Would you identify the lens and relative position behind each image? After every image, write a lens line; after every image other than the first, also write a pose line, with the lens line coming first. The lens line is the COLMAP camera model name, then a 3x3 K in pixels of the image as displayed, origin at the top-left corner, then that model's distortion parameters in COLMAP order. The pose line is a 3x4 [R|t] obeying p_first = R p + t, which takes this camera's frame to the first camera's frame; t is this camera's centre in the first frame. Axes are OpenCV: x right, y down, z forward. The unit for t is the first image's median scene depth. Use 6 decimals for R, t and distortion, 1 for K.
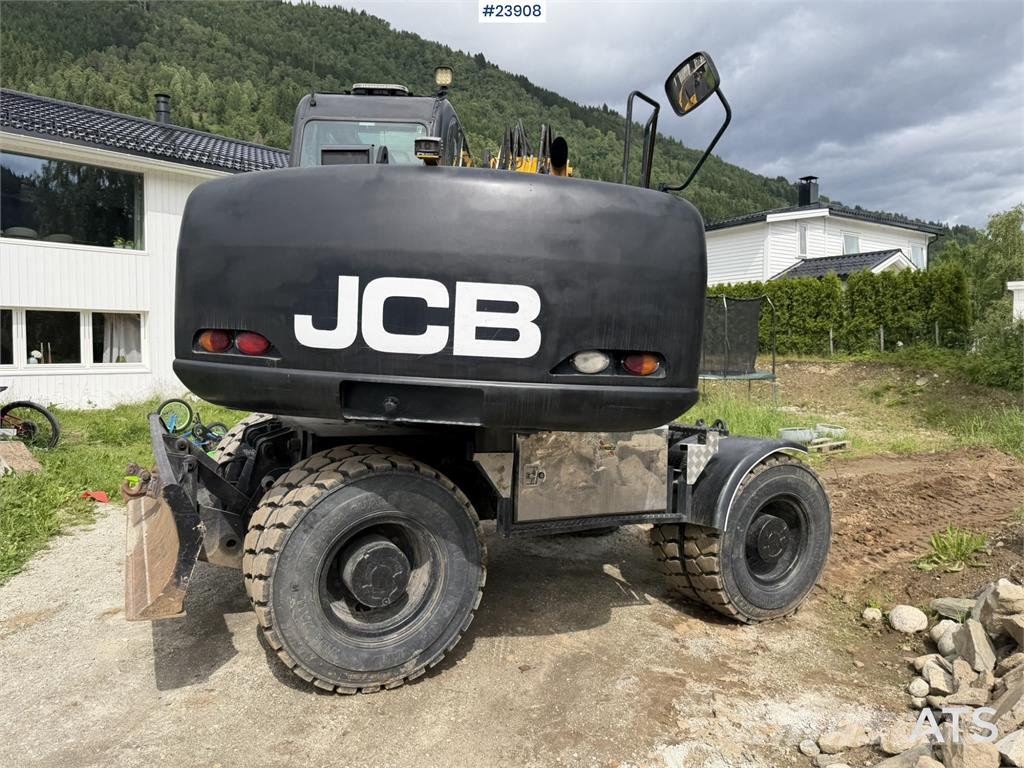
lens RADIAL K [[715.2, 0, 510.5], [0, 715.2, 351.9], [0, 0, 1]] dist [0.037133, -0.043545]
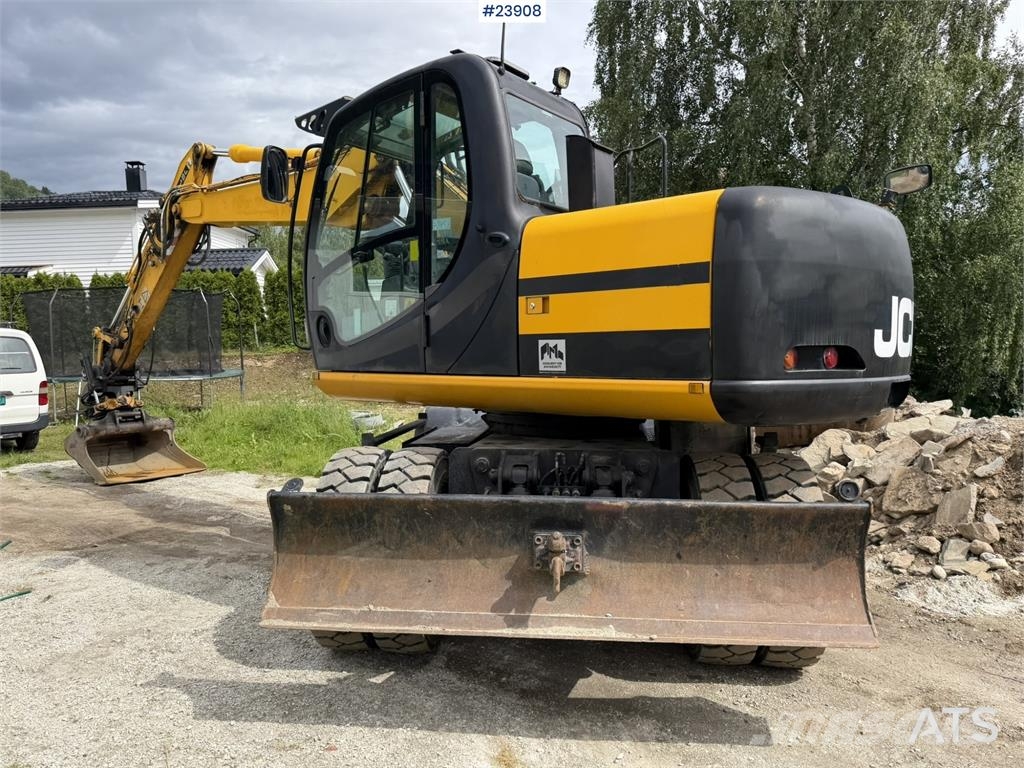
lens RADIAL K [[713.2, 0, 510.3], [0, 713.2, 344.9], [0, 0, 1]] dist [0.095615, -0.123138]
pose [[0.538958, -0.045804, 0.841086, -1.389677], [0.042965, 0.998716, 0.026857, -0.073033], [-0.841236, 0.021662, 0.540234, 0.760054]]
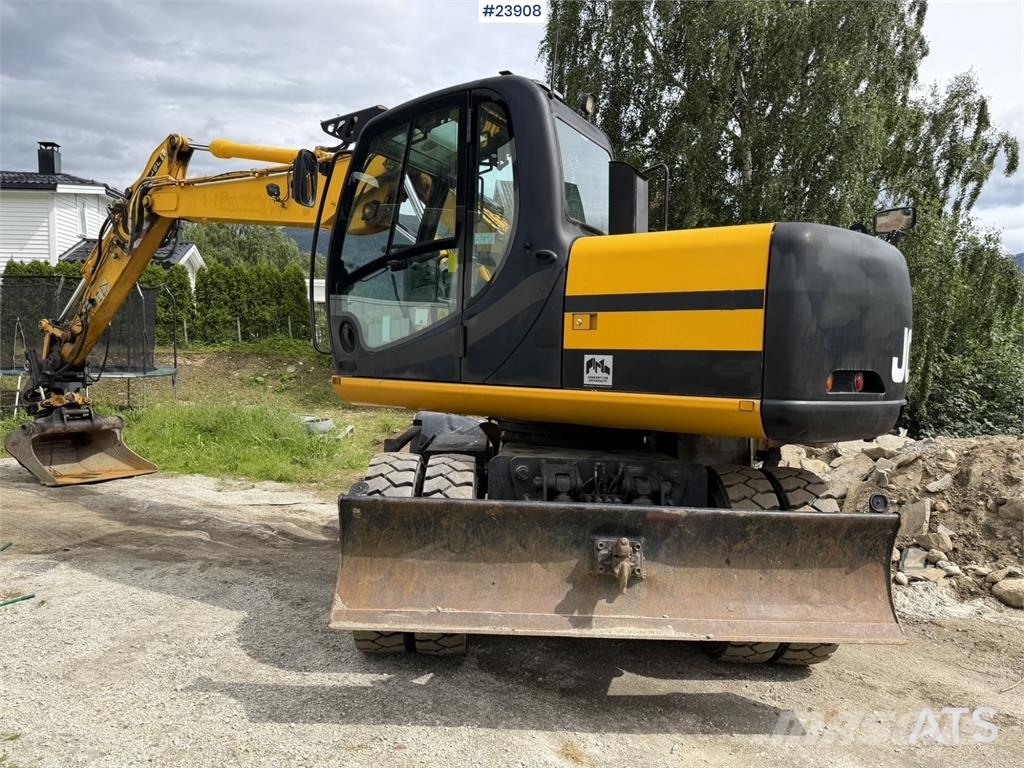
lens RADIAL K [[713.1, 0, 510.3], [0, 713.1, 348.4], [0, 0, 1]] dist [0.105871, -0.147155]
pose [[0.440295, -0.021797, 0.897589, -1.530321], [0.001907, 0.999726, 0.023342, -0.086723], [-0.897851, -0.008566, 0.440216, 0.915016]]
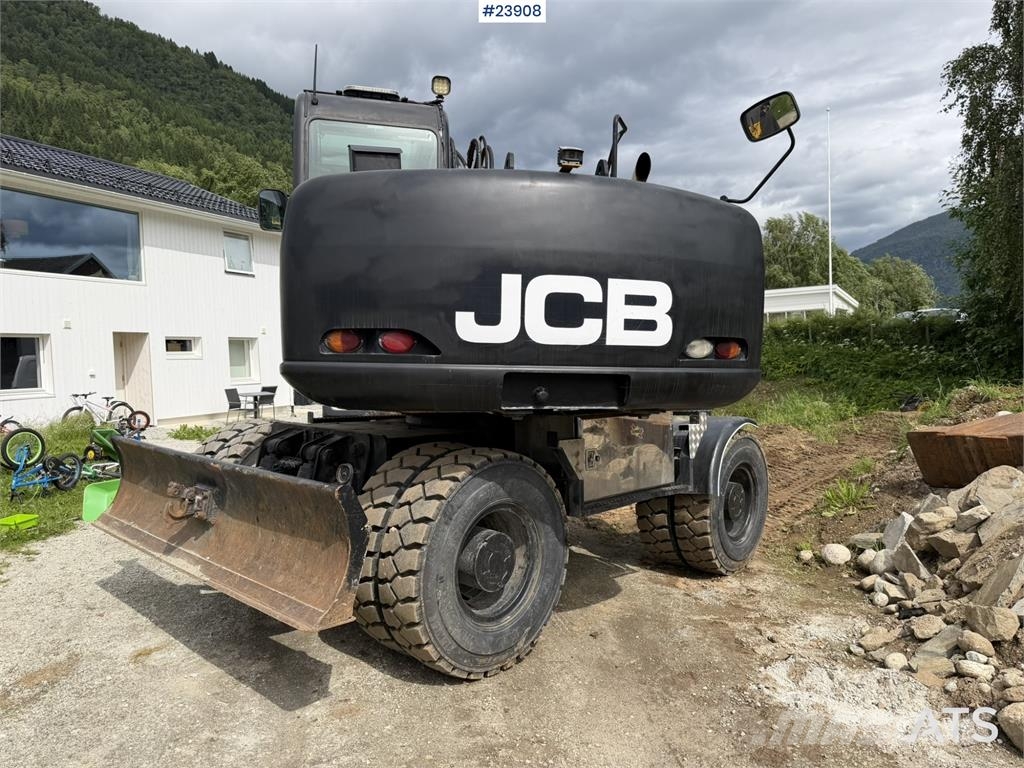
lens RADIAL K [[715.2, 0, 510.5], [0, 715.2, 351.9], [0, 0, 1]] dist [0.037133, -0.043545]
pose [[0.944861, -0.032896, 0.325816, -0.496637], [0.039195, 0.999150, -0.012784, 0.020201], [-0.325119, 0.024849, 0.945347, -0.004194]]
